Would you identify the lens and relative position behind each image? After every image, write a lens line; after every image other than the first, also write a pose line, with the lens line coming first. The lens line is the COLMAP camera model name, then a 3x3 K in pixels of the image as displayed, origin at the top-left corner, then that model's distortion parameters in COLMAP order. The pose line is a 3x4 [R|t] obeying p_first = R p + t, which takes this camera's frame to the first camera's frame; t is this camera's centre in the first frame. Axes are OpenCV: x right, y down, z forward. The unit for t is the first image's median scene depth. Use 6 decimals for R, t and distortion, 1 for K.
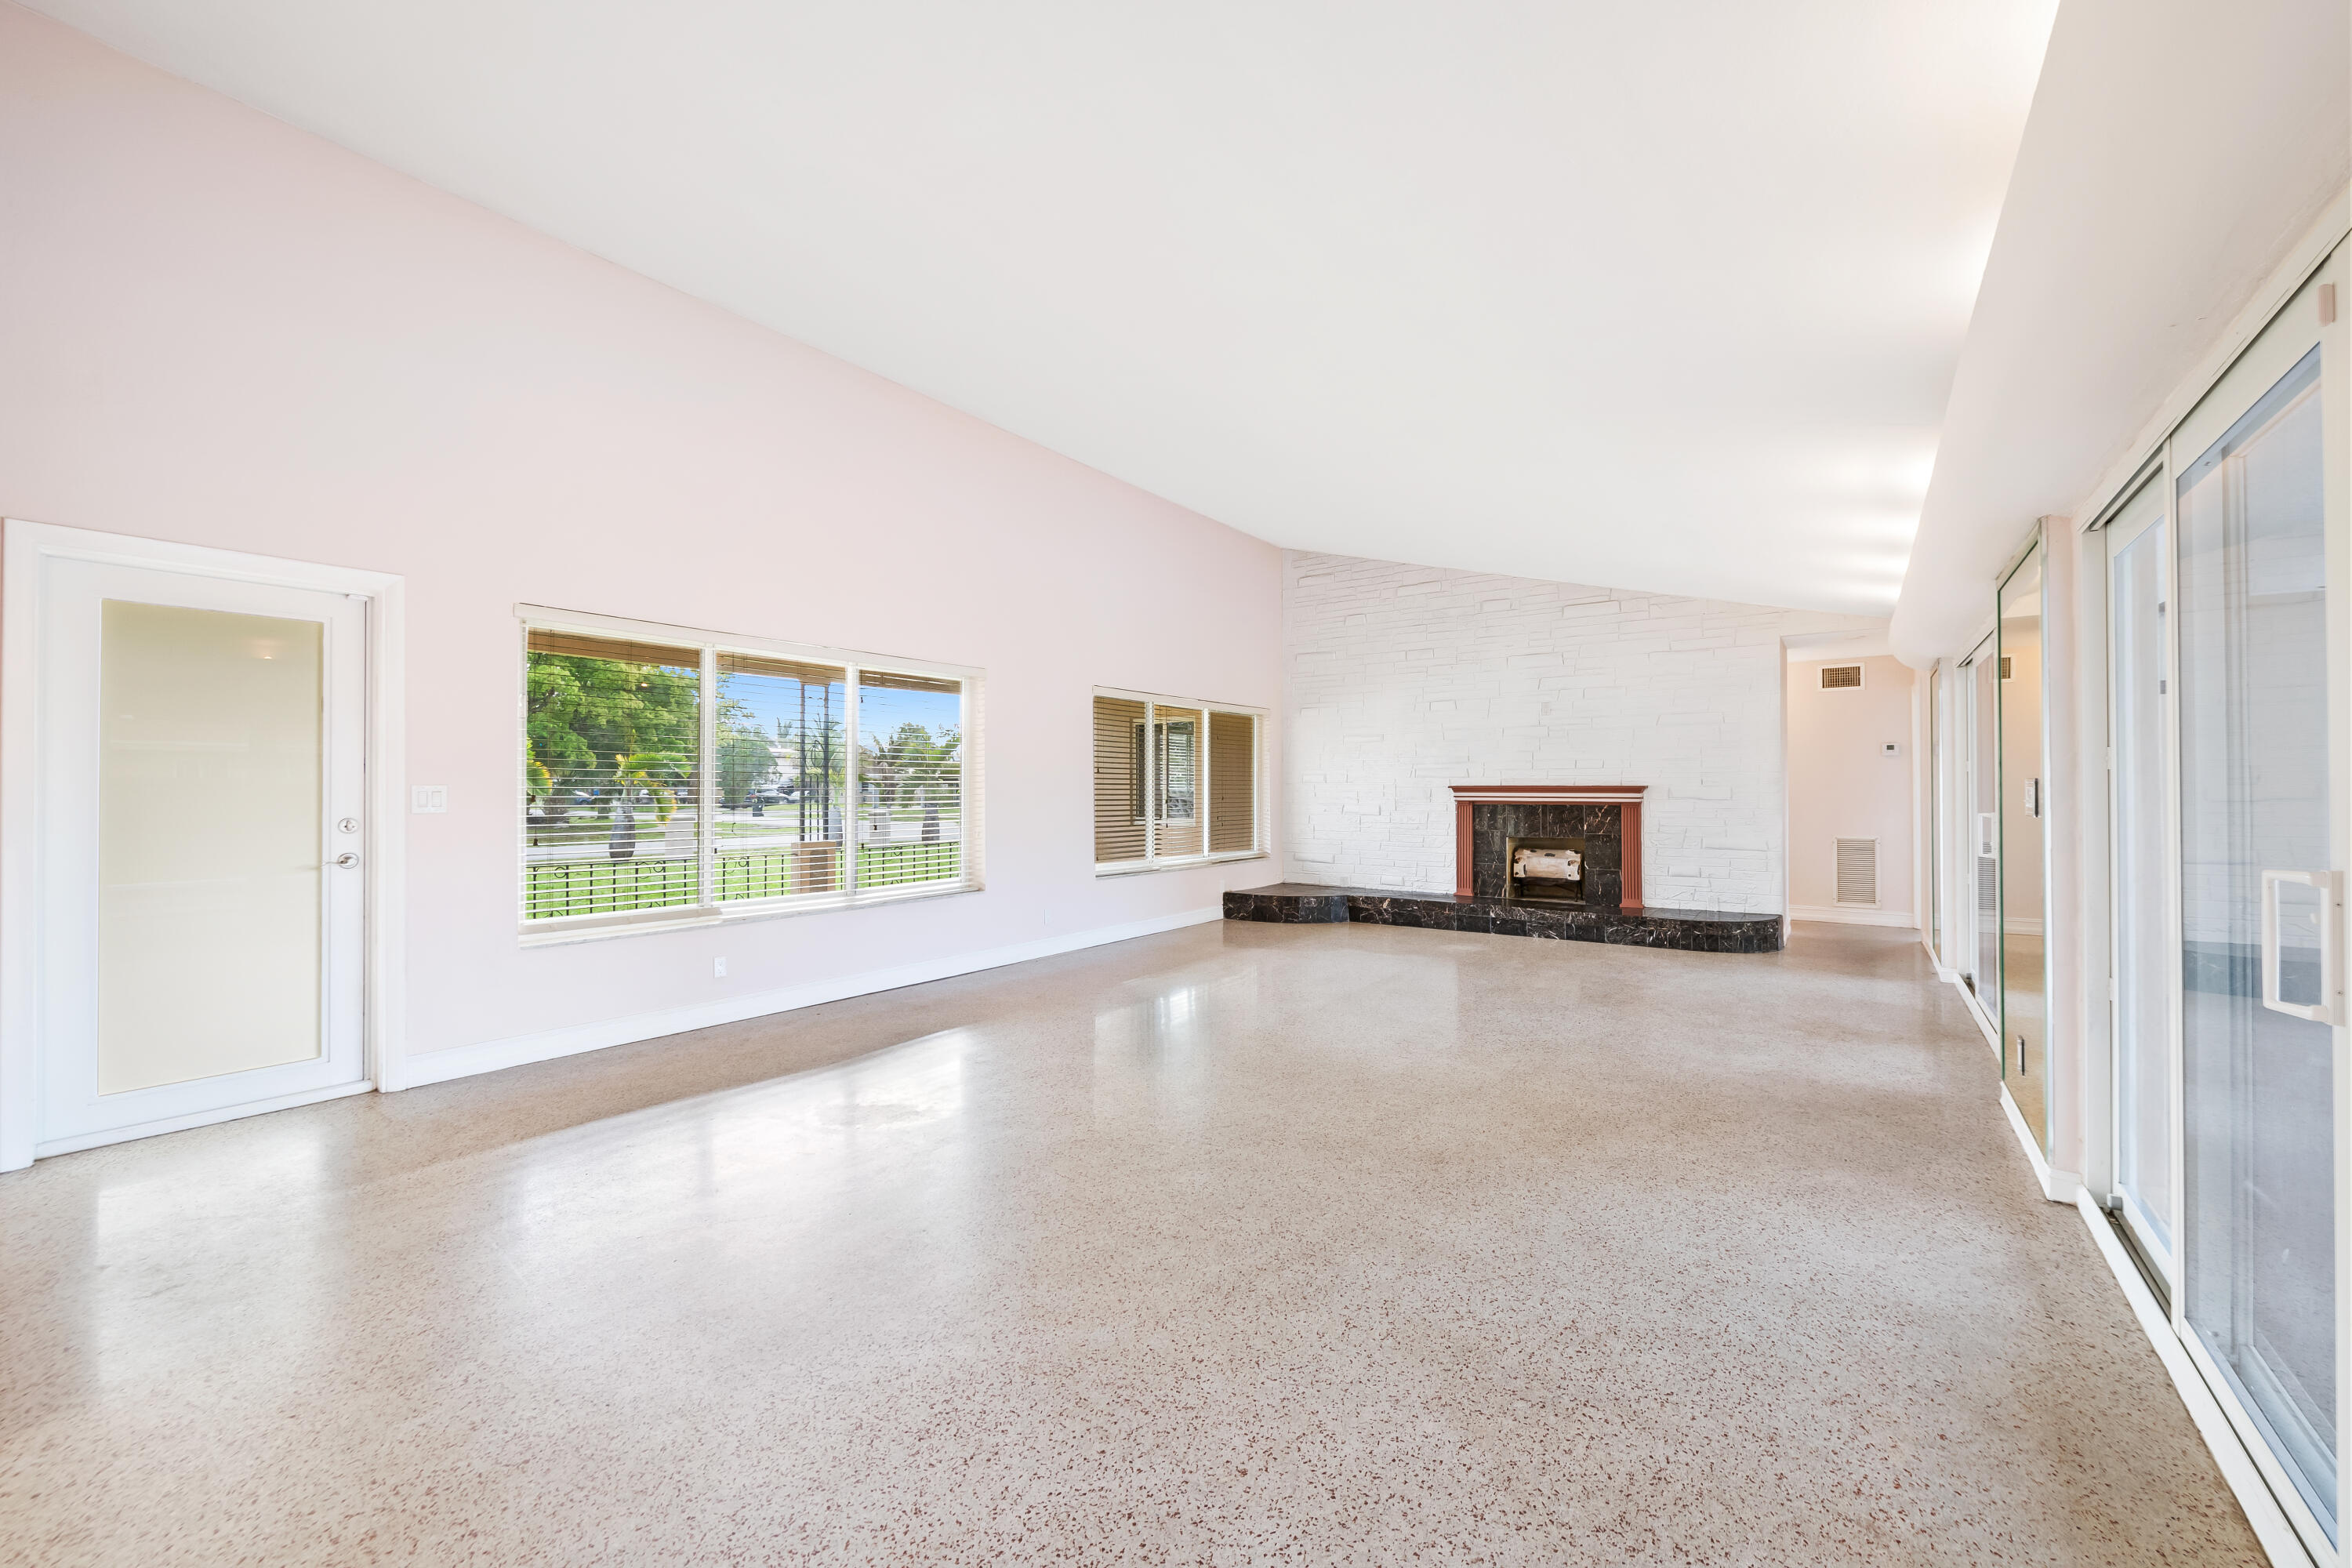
lens RADIAL K [[929.1, 0, 1184.3], [0, 929.1, 790.9], [0, 0, 1]] dist [-0.000413, -0.000140]
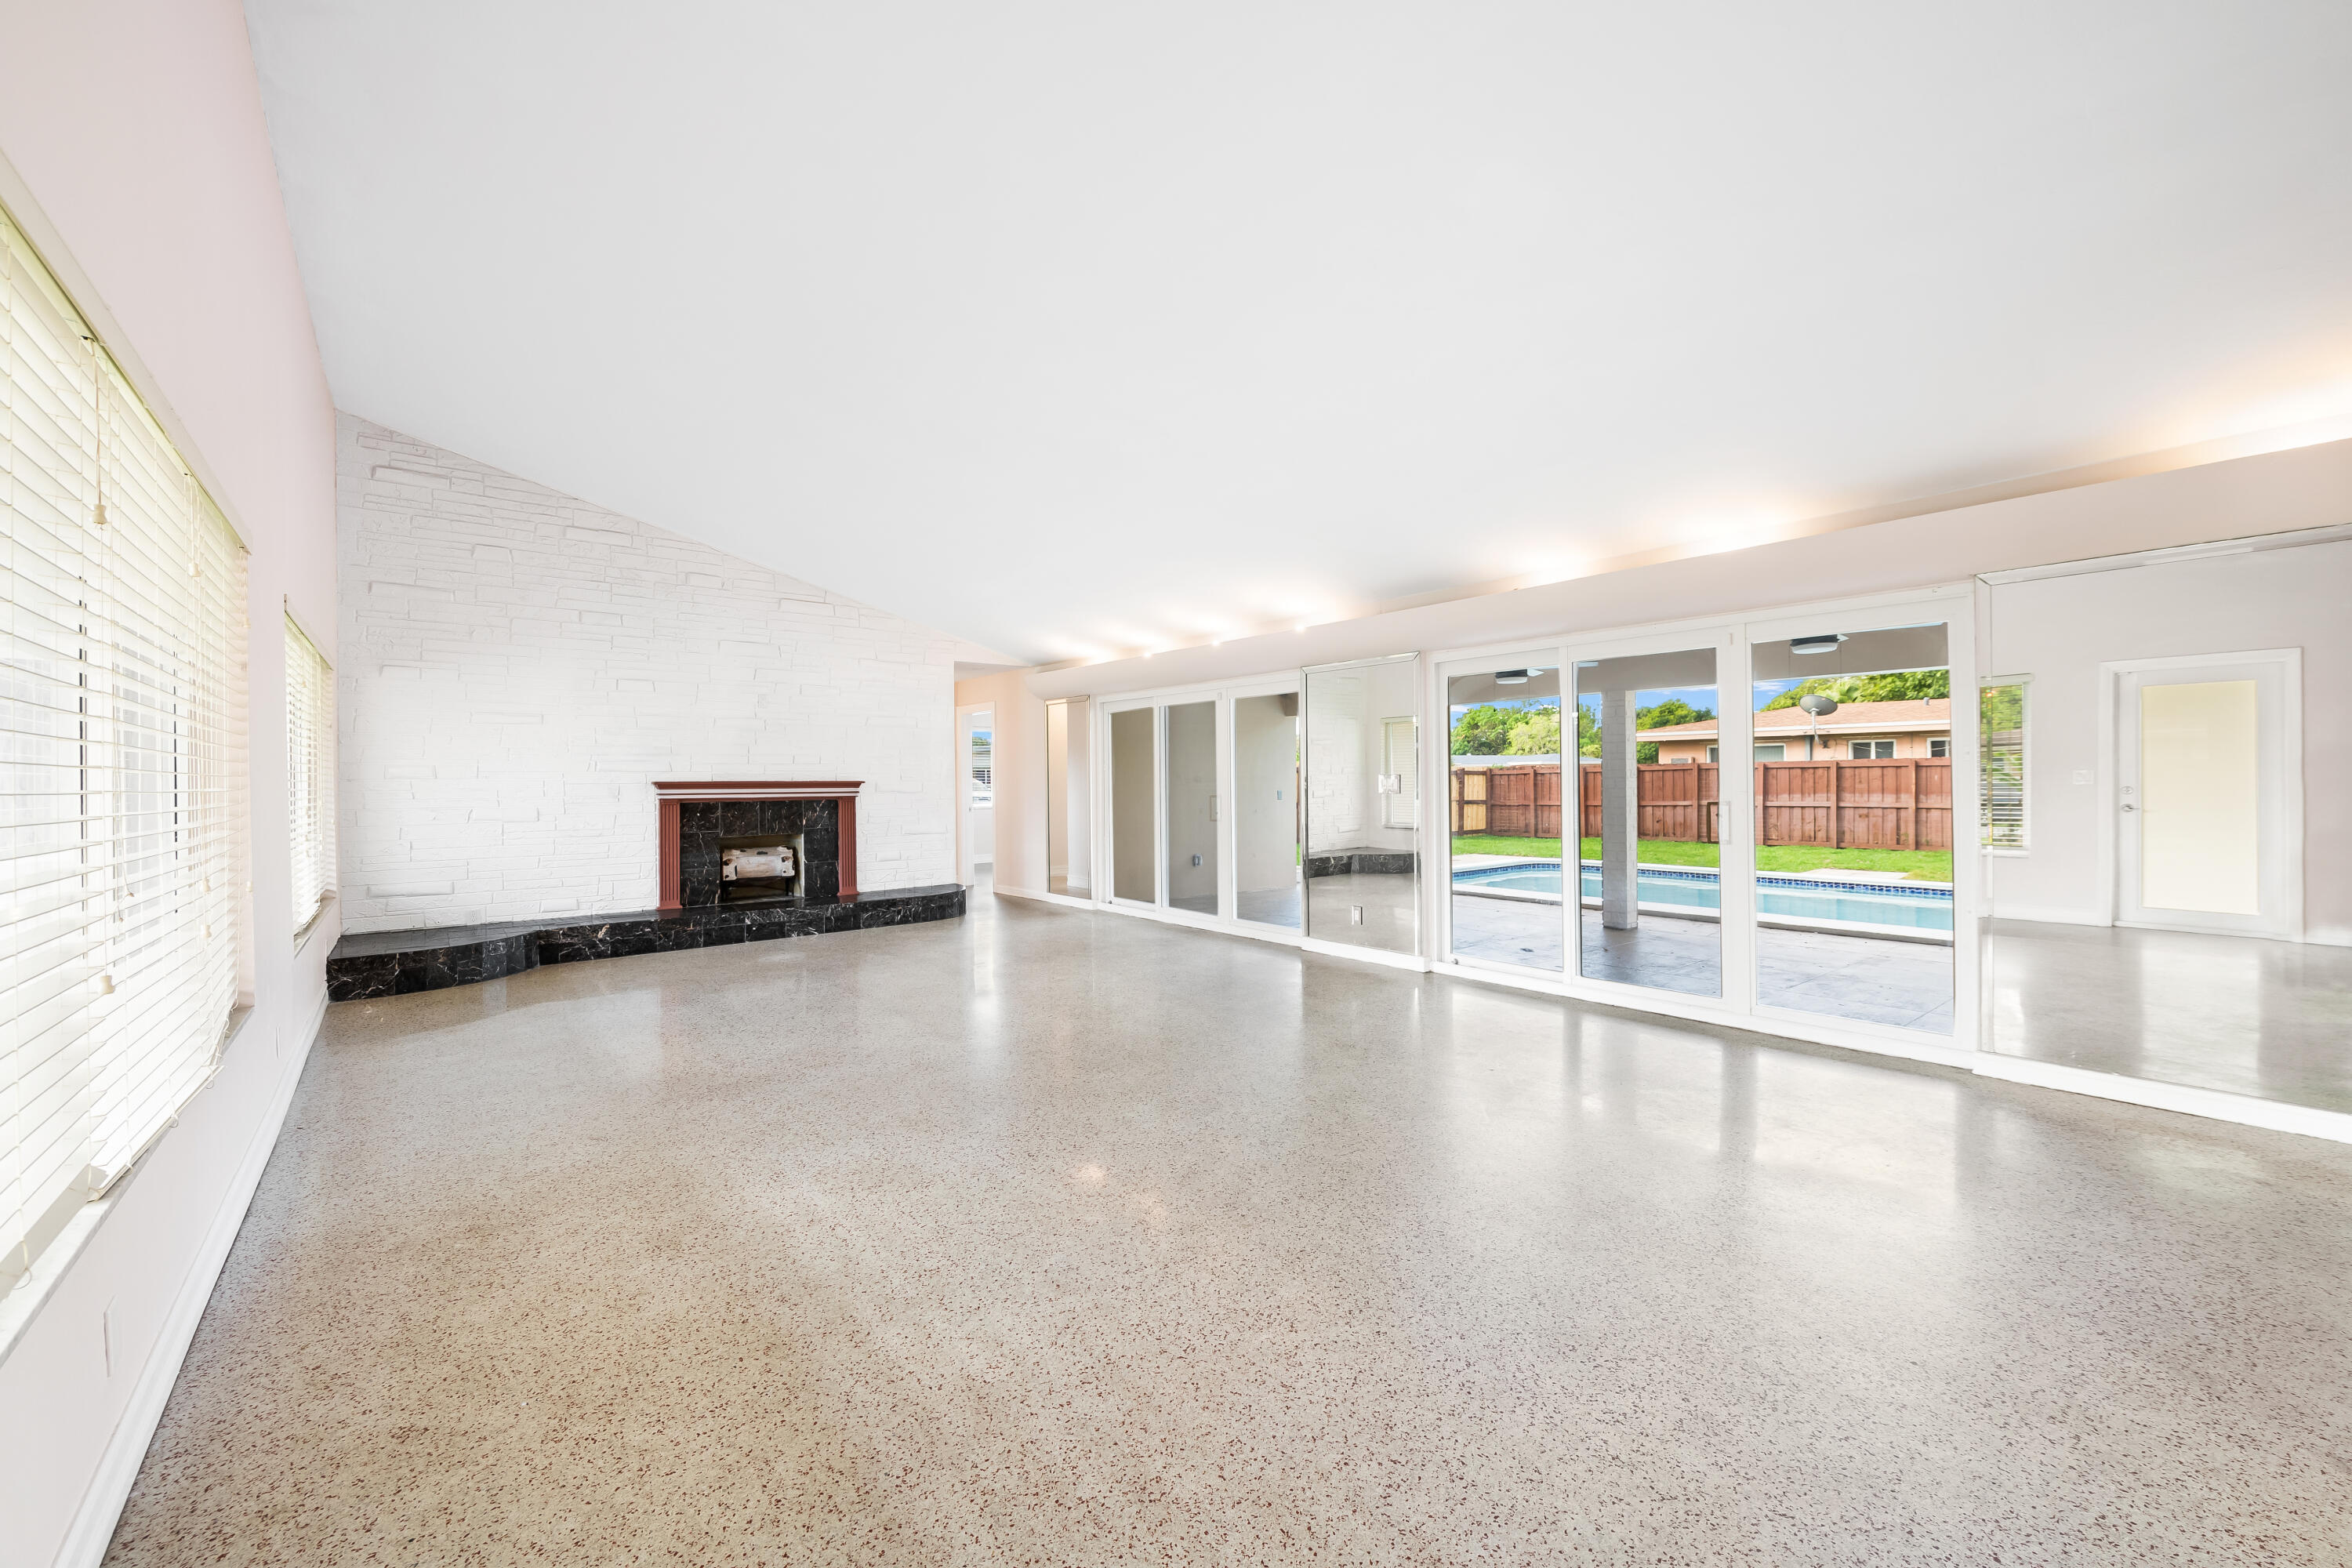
lens RADIAL K [[929.1, 0, 1191.9], [0, 929.1, 790.3], [0, 0, 1]] dist [-0.000413, -0.000140]
pose [[0.257078, -0.012076, 0.966315, -0.424184], [0.010052, 0.999901, 0.009821, -0.001171], [-0.966338, 0.007189, 0.257174, 0.325147]]
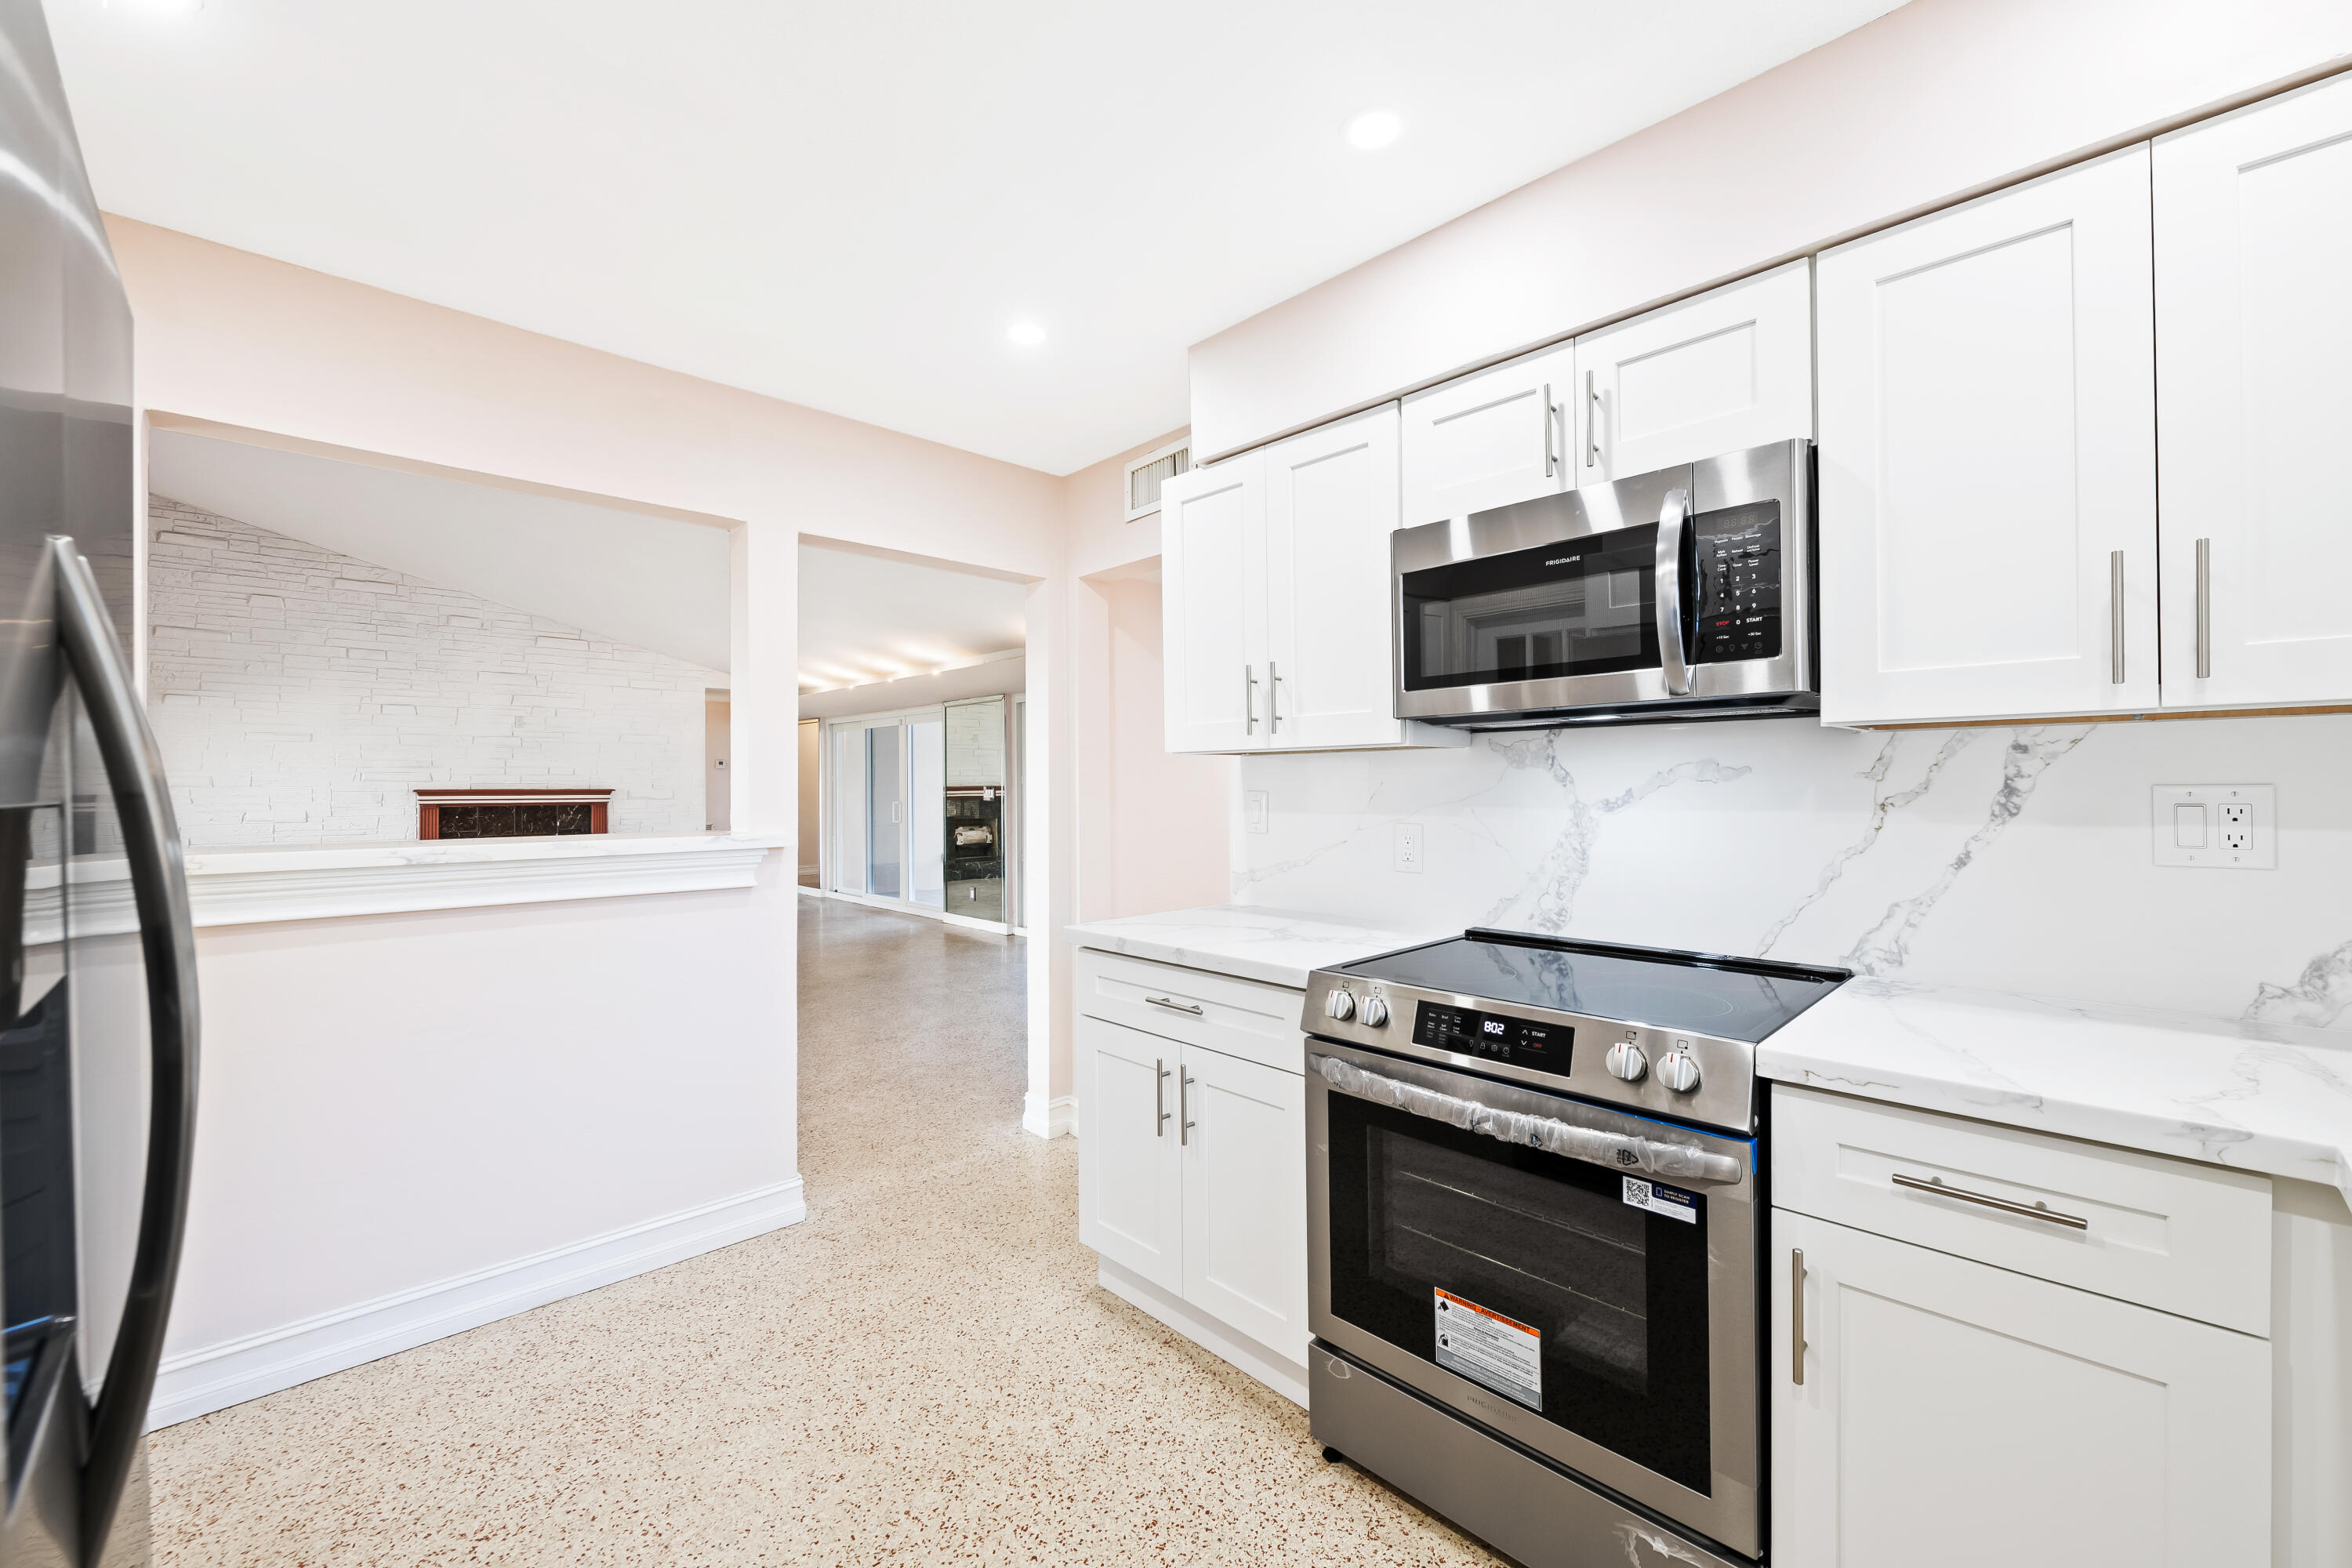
lens RADIAL K [[929.1, 0, 1180.8], [0, 929.1, 787.4], [0, 0, 1]] dist [-0.000413, -0.000140]
pose [[0.174107, -0.002896, 0.984722, -0.596494], [0.006510, 0.999977, 0.001790, -0.004674], [-0.984705, 0.006099, 0.174122, -0.002817]]
